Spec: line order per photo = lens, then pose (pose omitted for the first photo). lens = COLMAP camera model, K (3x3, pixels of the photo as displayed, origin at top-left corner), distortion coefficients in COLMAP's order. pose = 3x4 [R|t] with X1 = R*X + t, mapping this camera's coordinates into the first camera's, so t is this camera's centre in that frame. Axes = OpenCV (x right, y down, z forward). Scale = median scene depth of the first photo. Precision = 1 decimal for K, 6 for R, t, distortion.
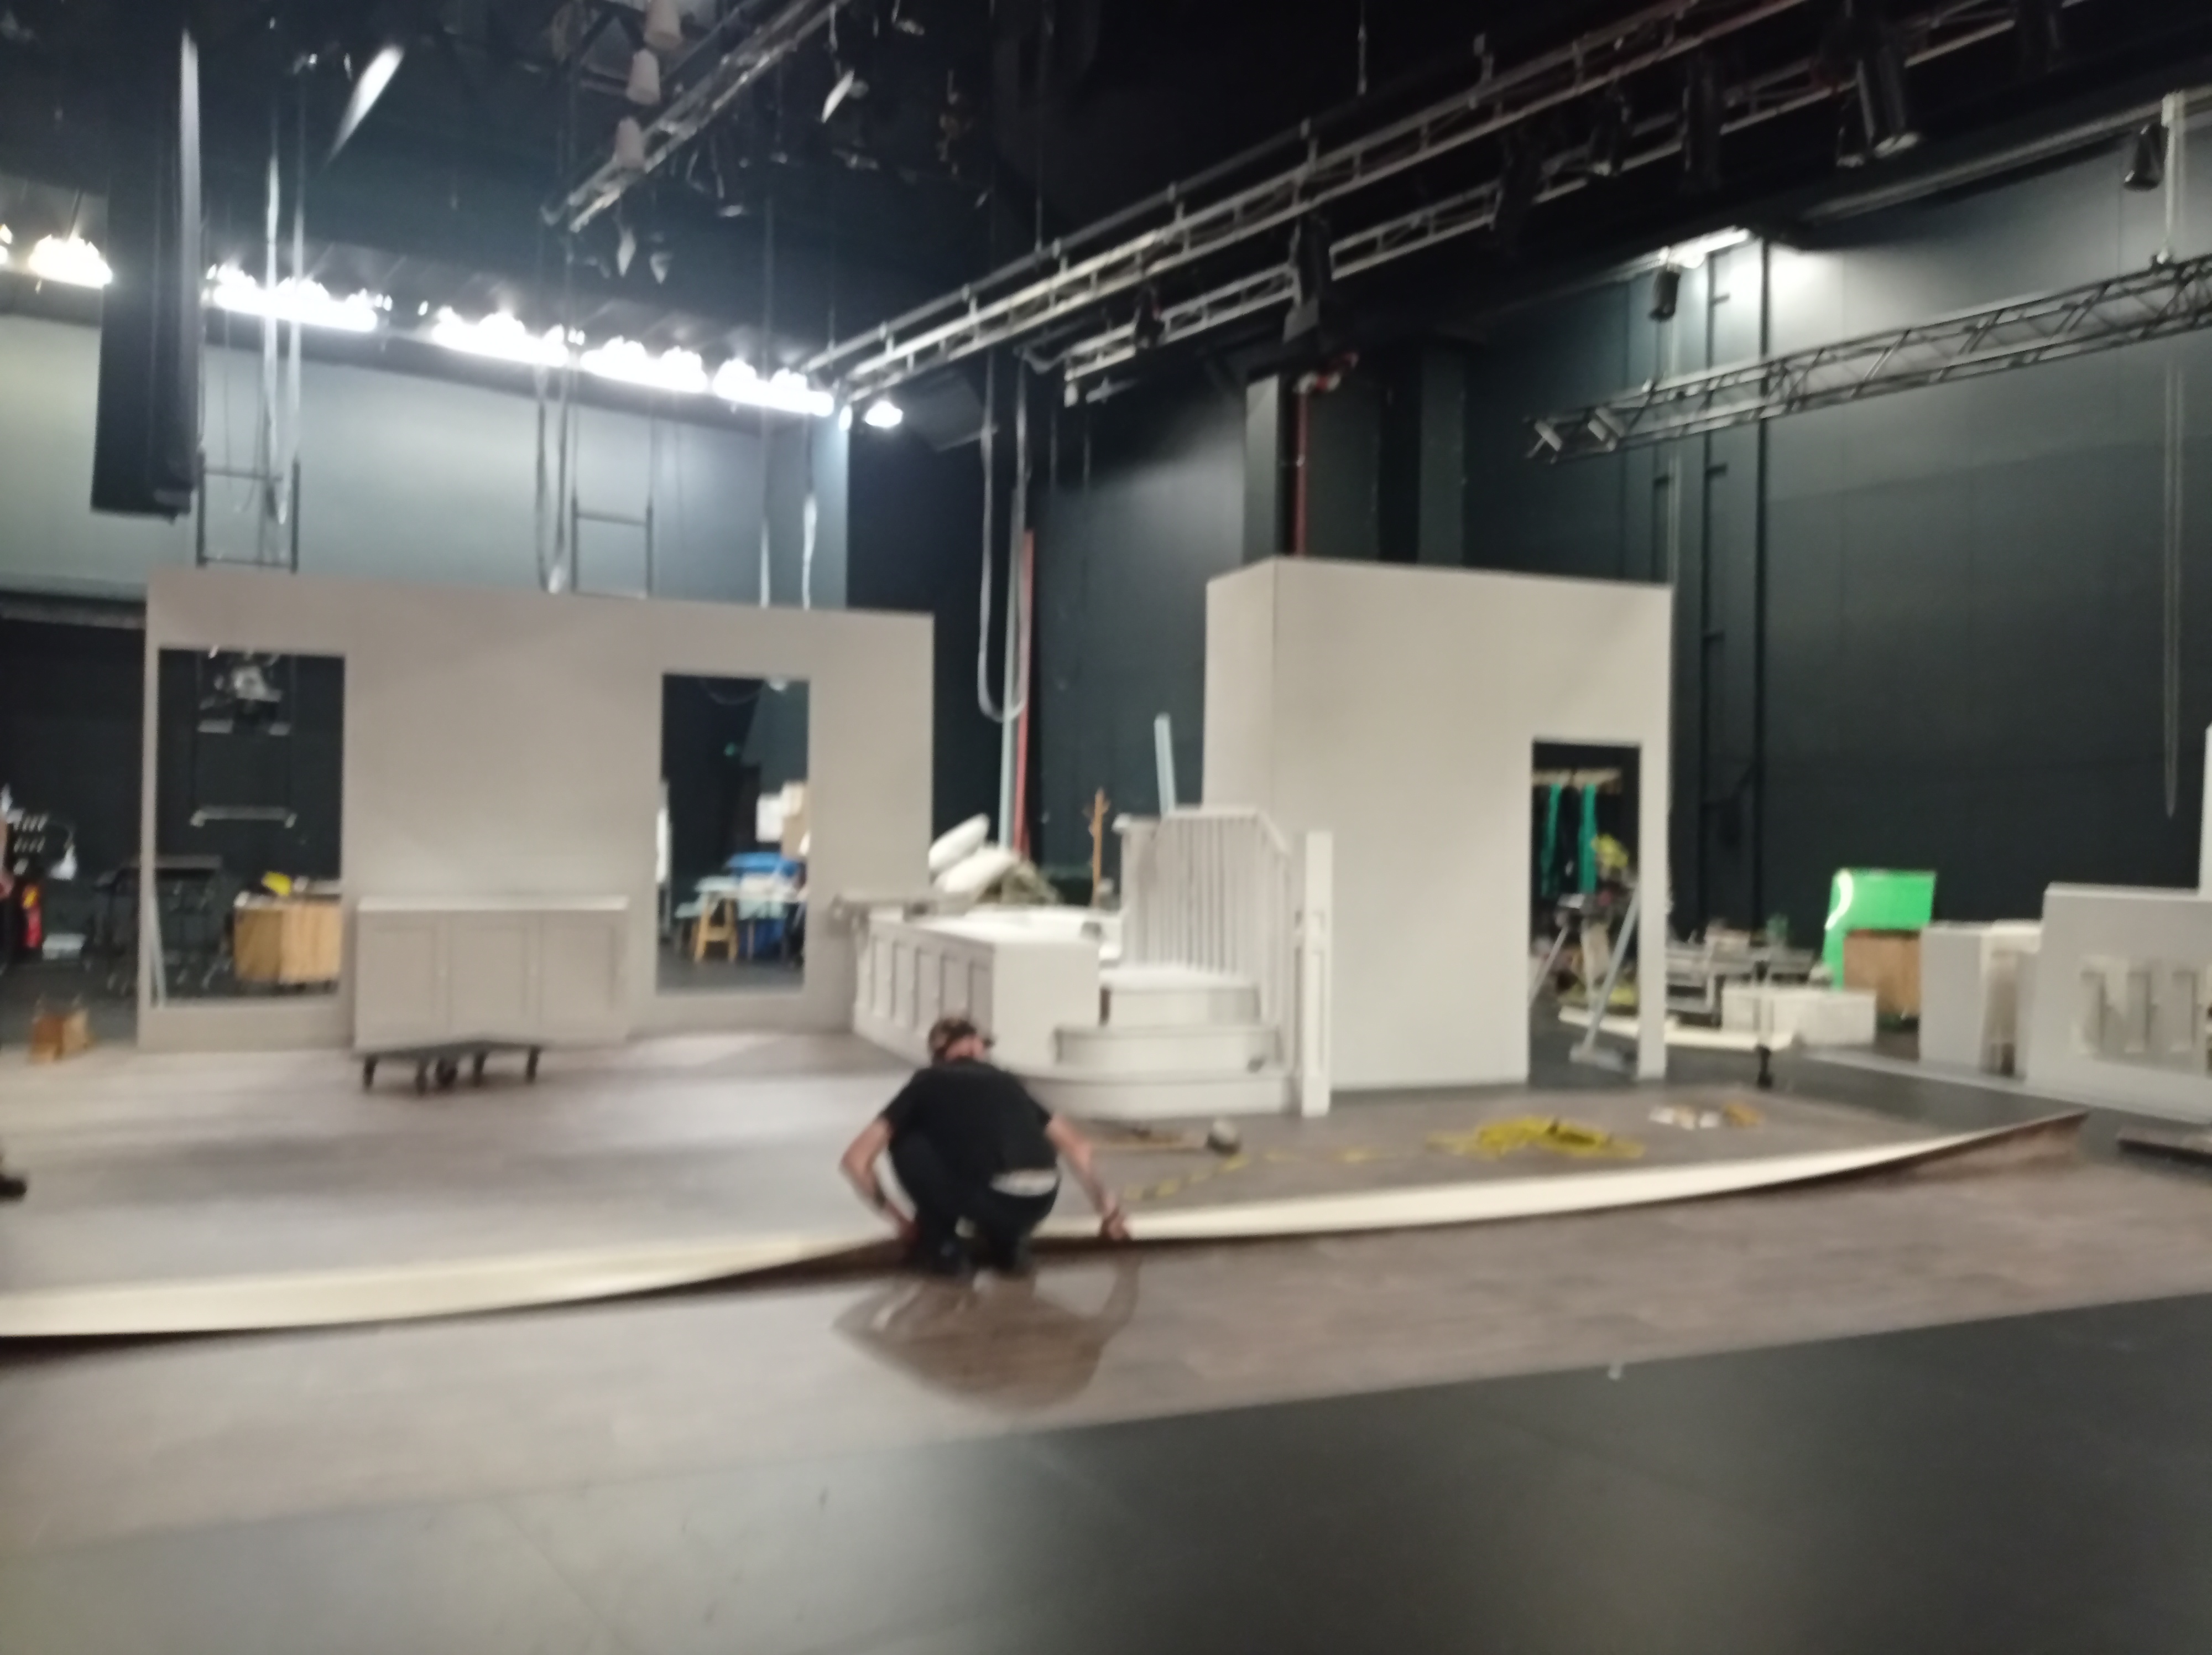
lens RADIAL K [[1750.9, 0, 1106.0], [0, 1750.9, 827.5], [0, 0, 1]] dist [0.007355, 0.000880]
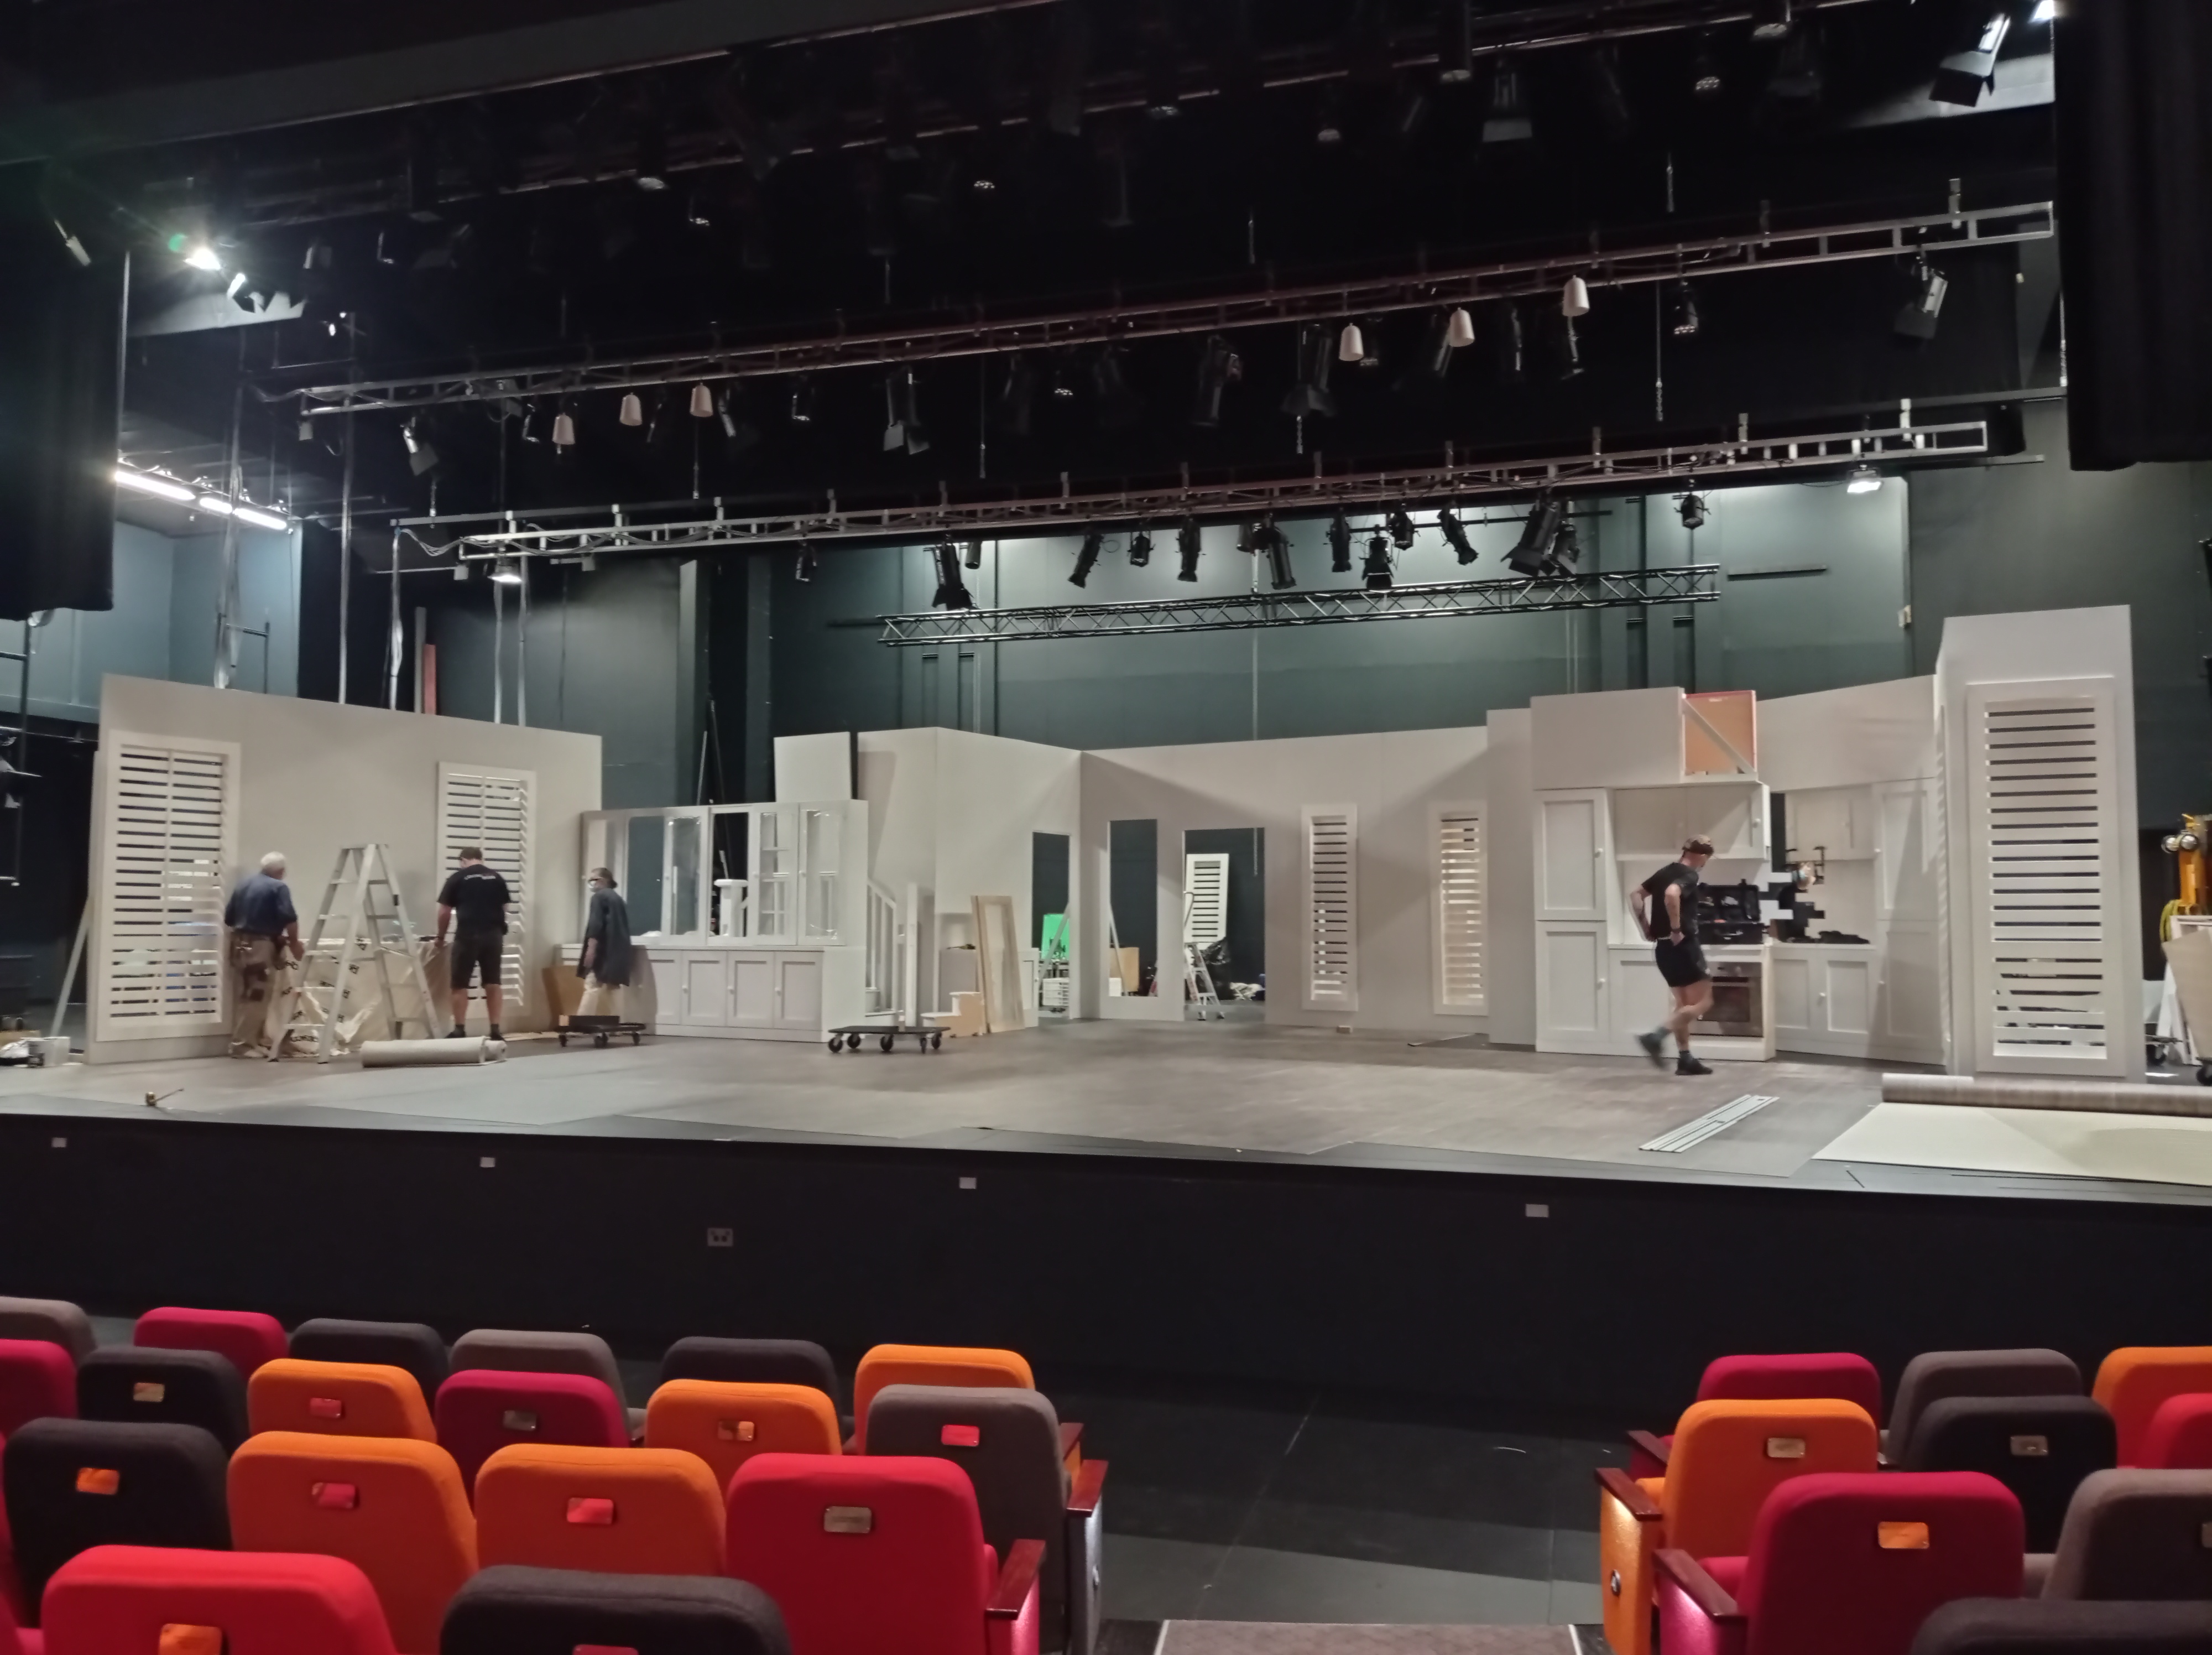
lens RADIAL K [[1750.9, 0, 1106.0], [0, 1750.9, 827.5], [0, 0, 1]] dist [0.007355, 0.000880]
pose [[0.788078, 0.025625, 0.615042, -0.598906], [-0.001446, 0.999207, -0.039779, 0.011264], [-0.615574, 0.030460, 0.787490, -0.349620]]
